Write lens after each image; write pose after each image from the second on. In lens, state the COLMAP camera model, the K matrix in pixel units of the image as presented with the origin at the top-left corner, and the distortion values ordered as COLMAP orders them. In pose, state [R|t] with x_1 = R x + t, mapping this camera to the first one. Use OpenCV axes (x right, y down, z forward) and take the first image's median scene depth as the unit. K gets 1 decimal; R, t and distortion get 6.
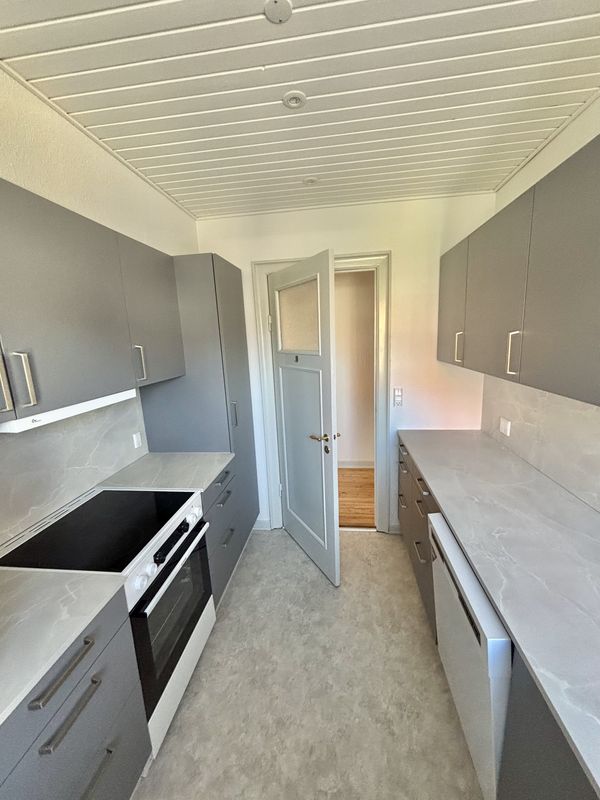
lens RADIAL K [[324.1, 0, 303.1], [0, 324.1, 397.5], [0, 0, 1]] dist [-0.004046, 0.001578]
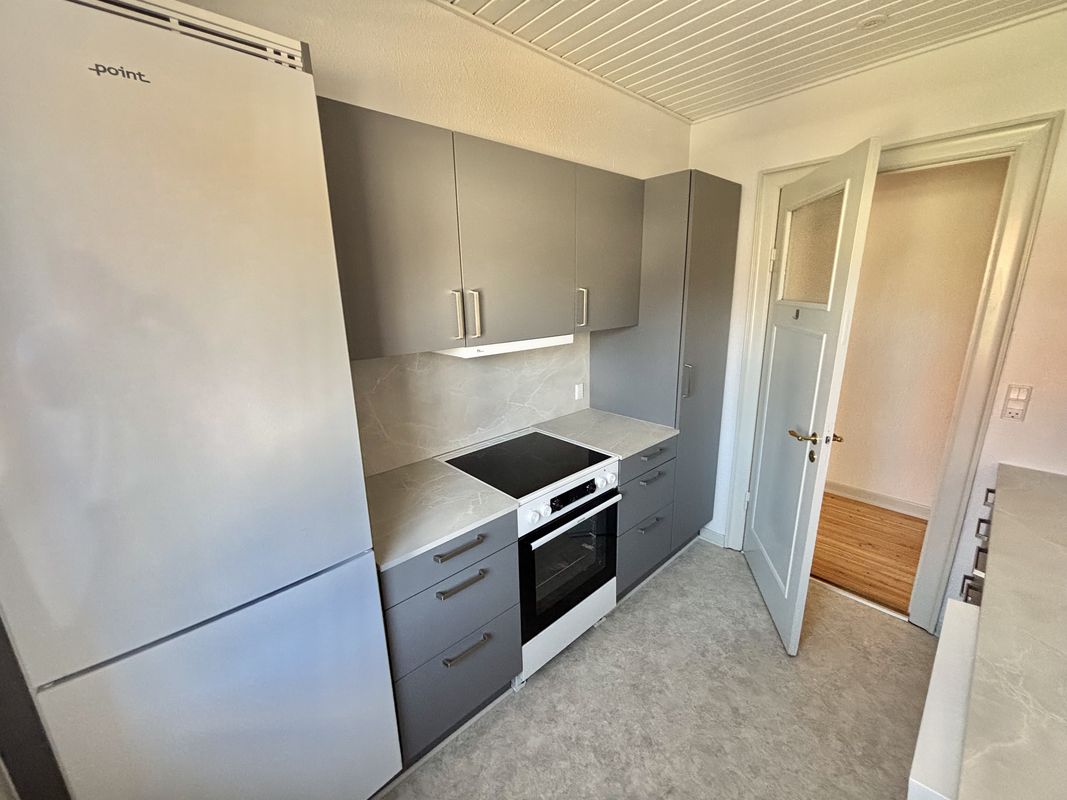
lens RADIAL K [[432.3, 0, 529.1], [0, 432.3, 395.3], [0, 0, 1]] dist [-0.004046, 0.001578]
pose [[0.755472, 0.183728, -0.628893, 0.184427], [-0.133464, 0.982905, 0.126824, 0.004661], [0.641444, -0.011878, 0.767078, -0.047656]]
